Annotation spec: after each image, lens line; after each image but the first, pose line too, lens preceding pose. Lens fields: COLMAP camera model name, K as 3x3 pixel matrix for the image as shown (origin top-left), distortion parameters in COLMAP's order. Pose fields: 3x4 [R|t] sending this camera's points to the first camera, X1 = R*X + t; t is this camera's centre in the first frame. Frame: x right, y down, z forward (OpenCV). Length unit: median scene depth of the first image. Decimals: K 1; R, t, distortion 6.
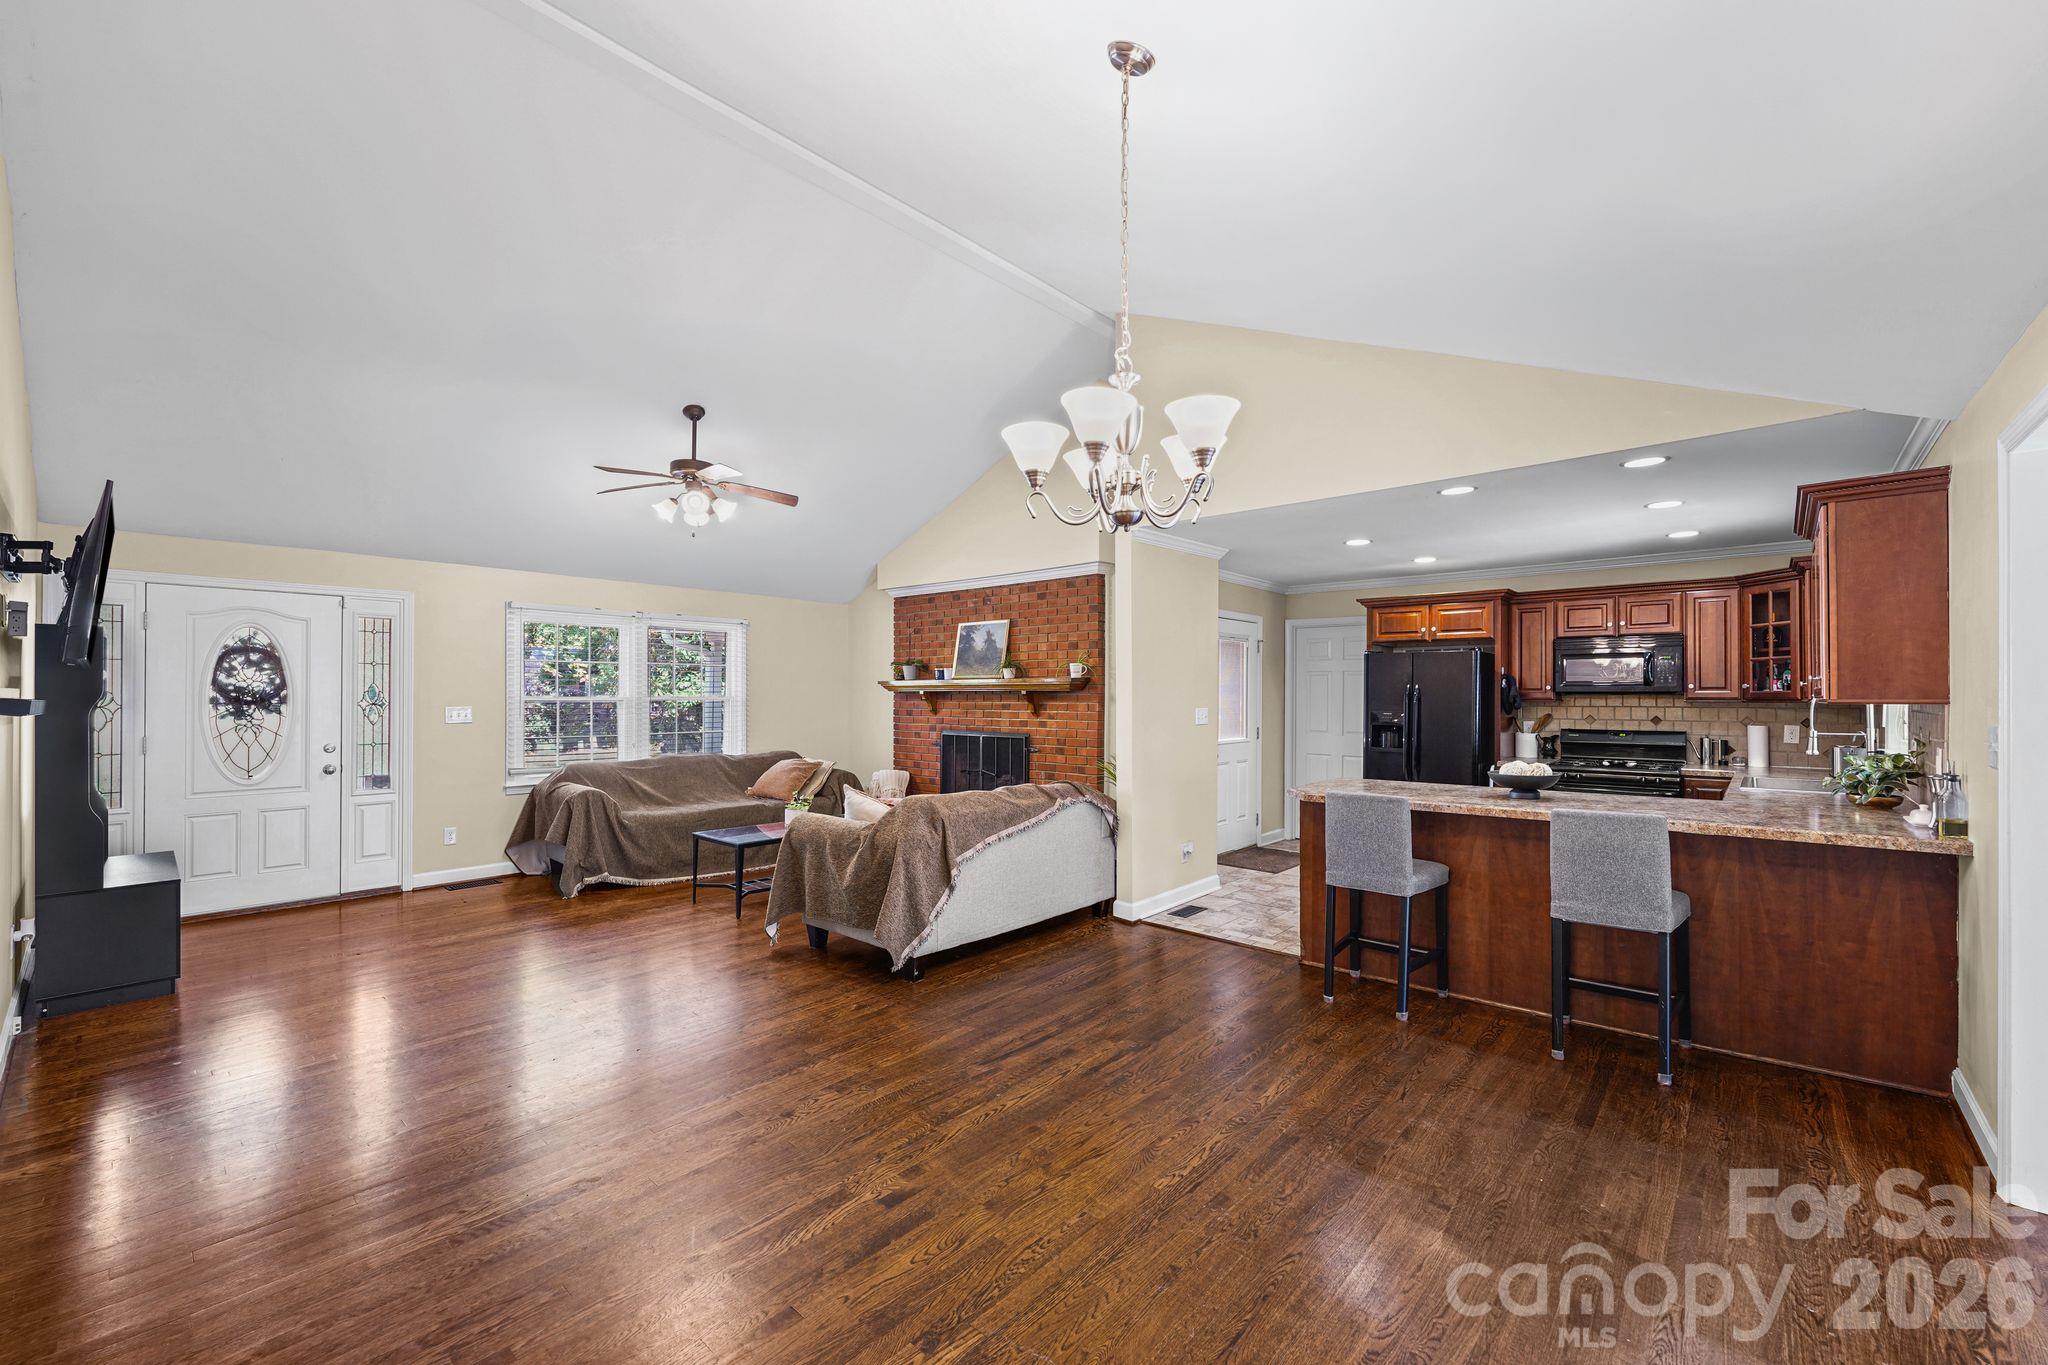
lens RADIAL K [[856.6, 0, 1024.0], [0, 856.6, 682.5], [0, 0, 1]] dist [0.000288, 0.000159]
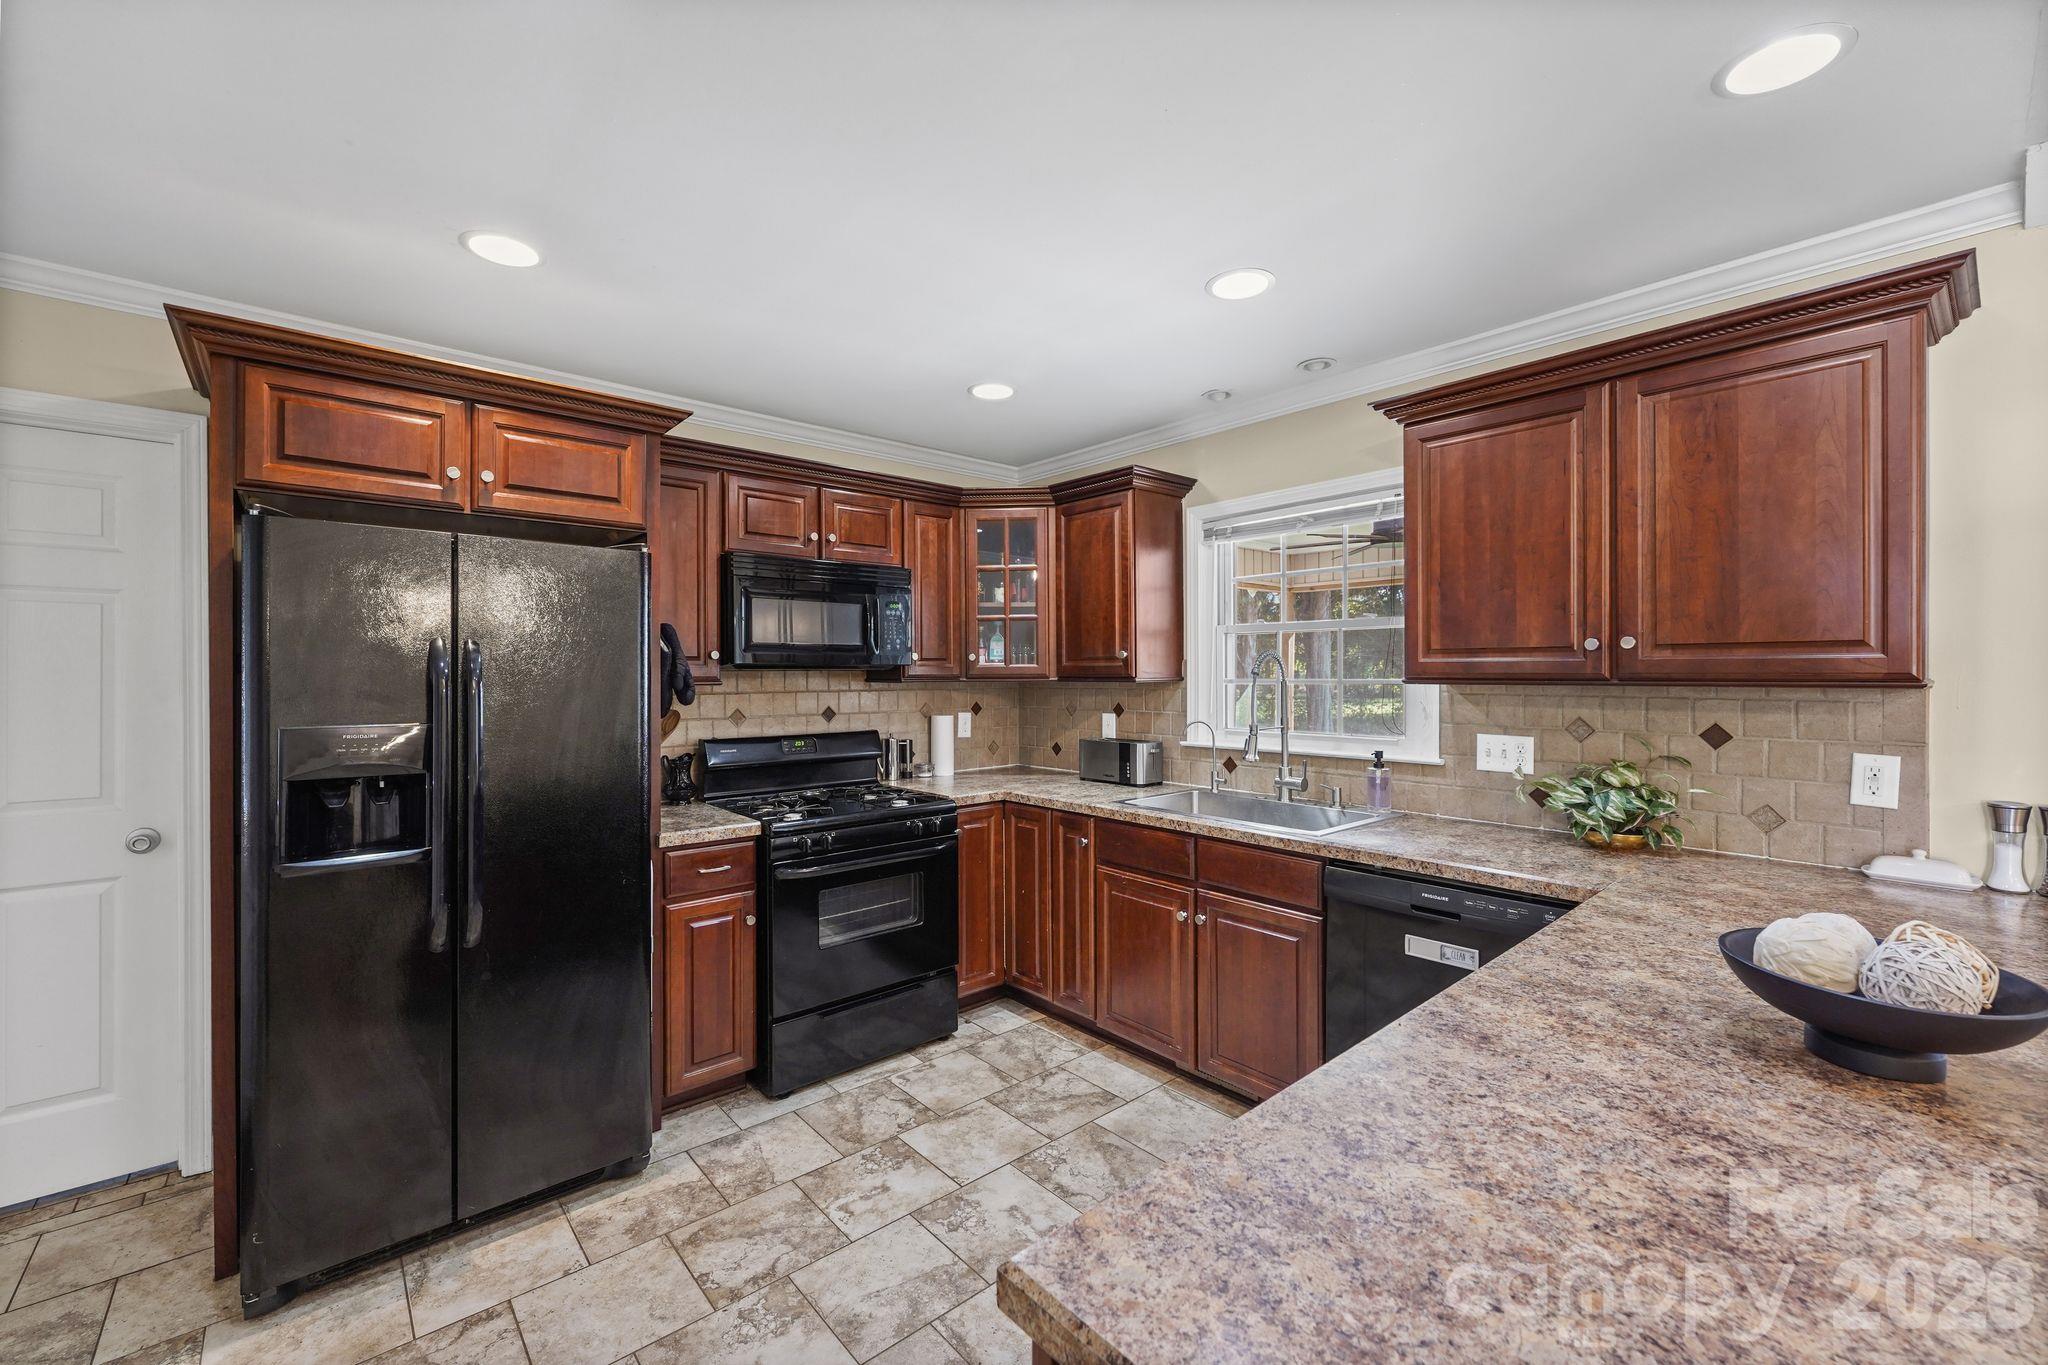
lens RADIAL K [[826.1, 0, 1024.0], [0, 826.1, 682.5], [0, 0, 1]] dist [-0.001556, -0.000098]
pose [[0.131939, -0.010170, 0.991206, 0.192921], [-0.007385, 0.999910, 0.011243, 0.014988], [-0.991230, -0.008804, 0.131852, 0.791442]]
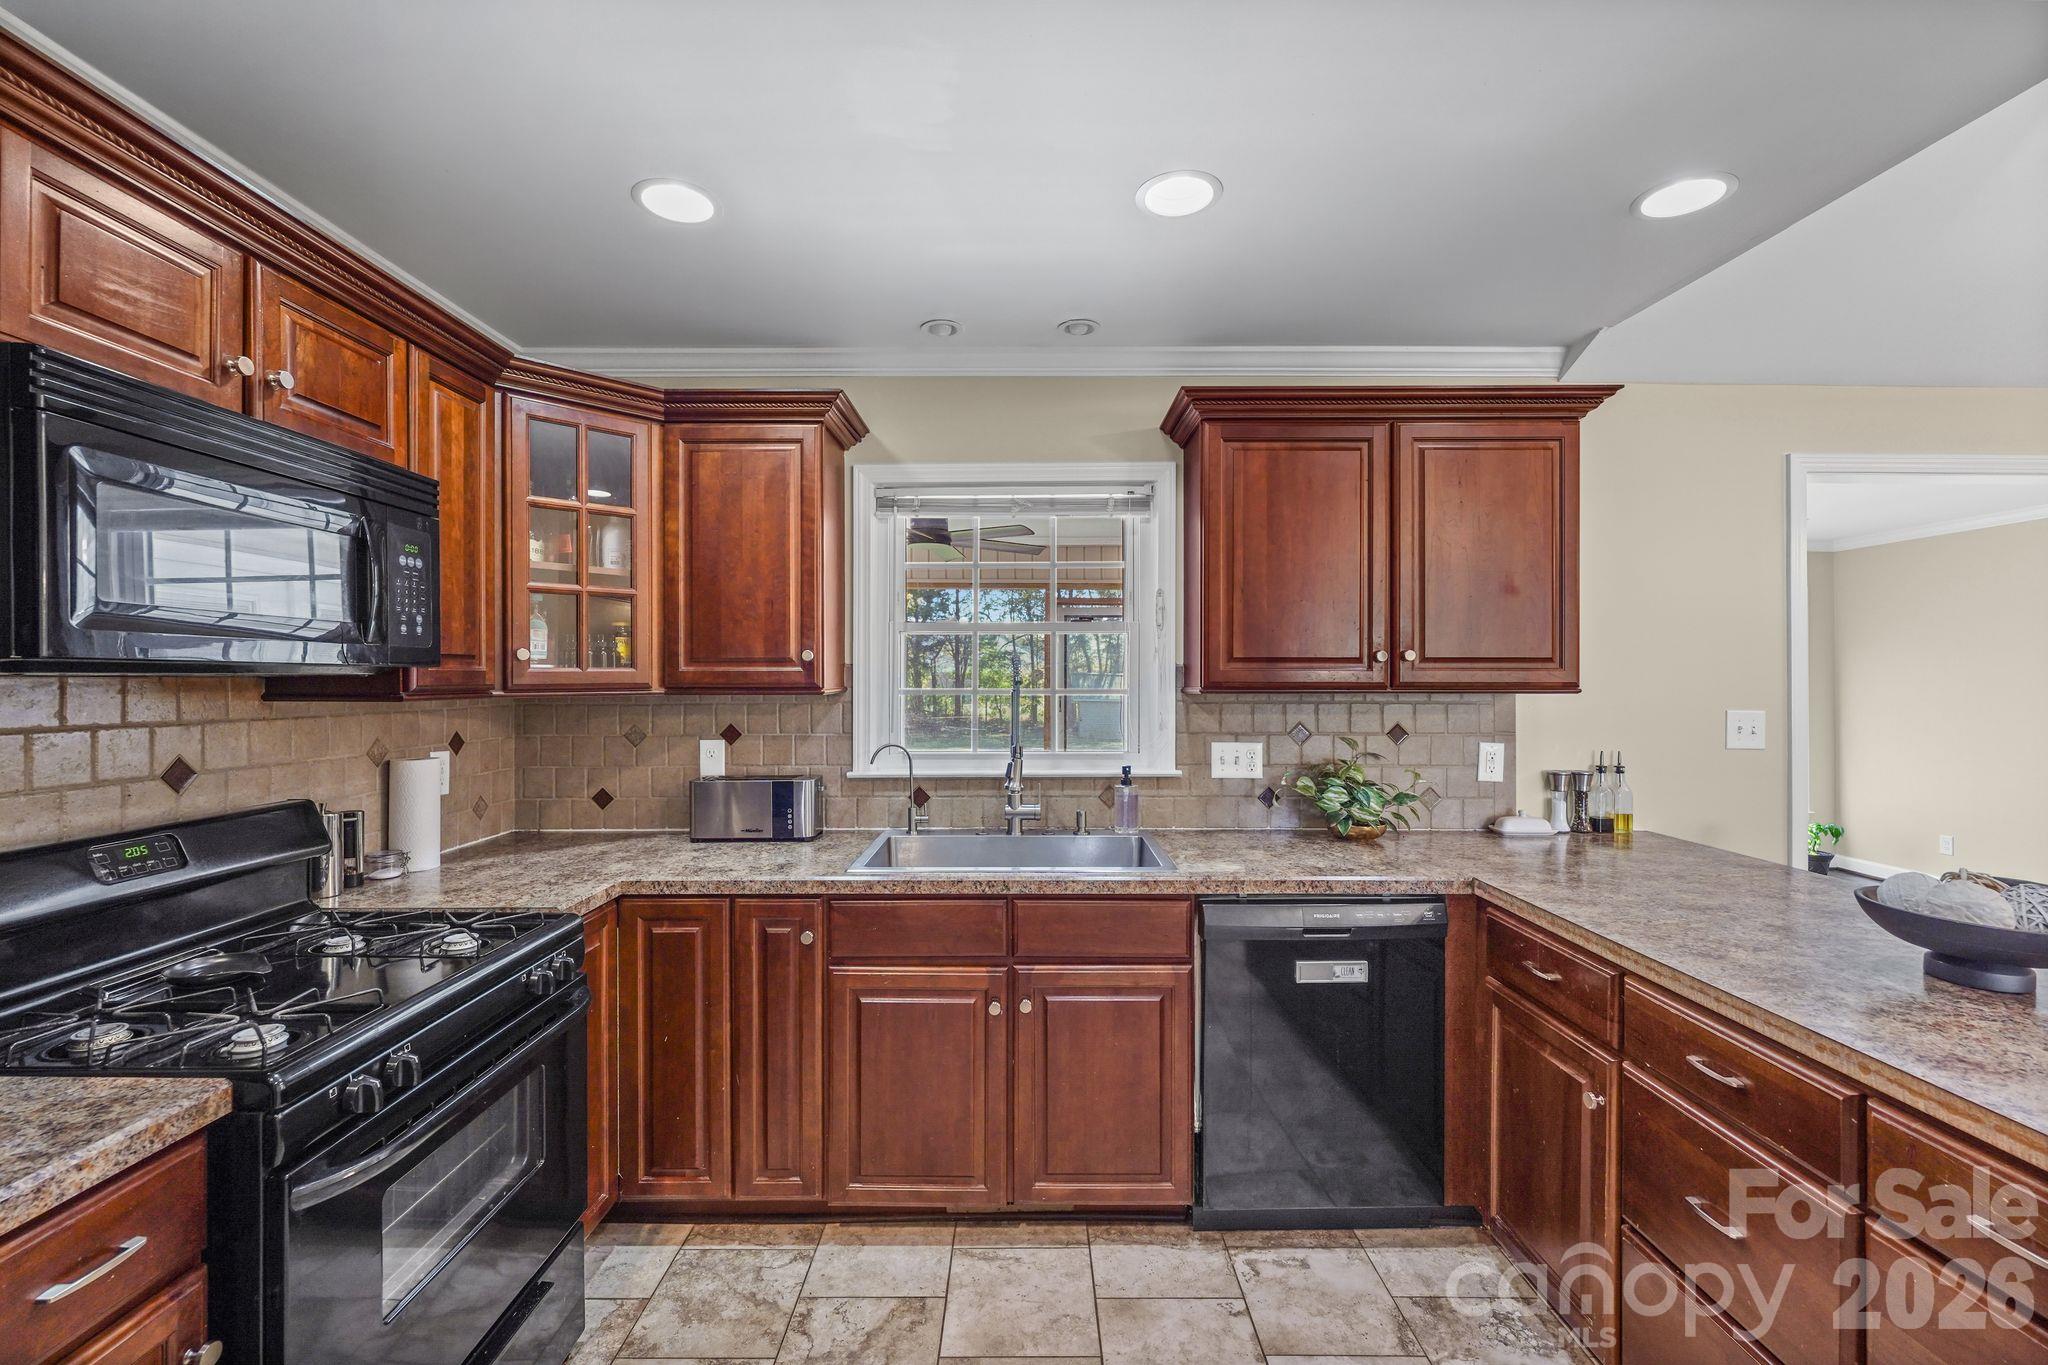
lens RADIAL K [[856.6, 0, 1024.0], [0, 856.6, 682.5], [0, 0, 1]] dist [0.000288, 0.000159]
pose [[-0.656270, -0.000443, 0.754526, 0.370156], [-0.005124, 0.999979, -0.003869, 0.015687], [-0.754509, -0.006405, -0.656259, 0.975841]]
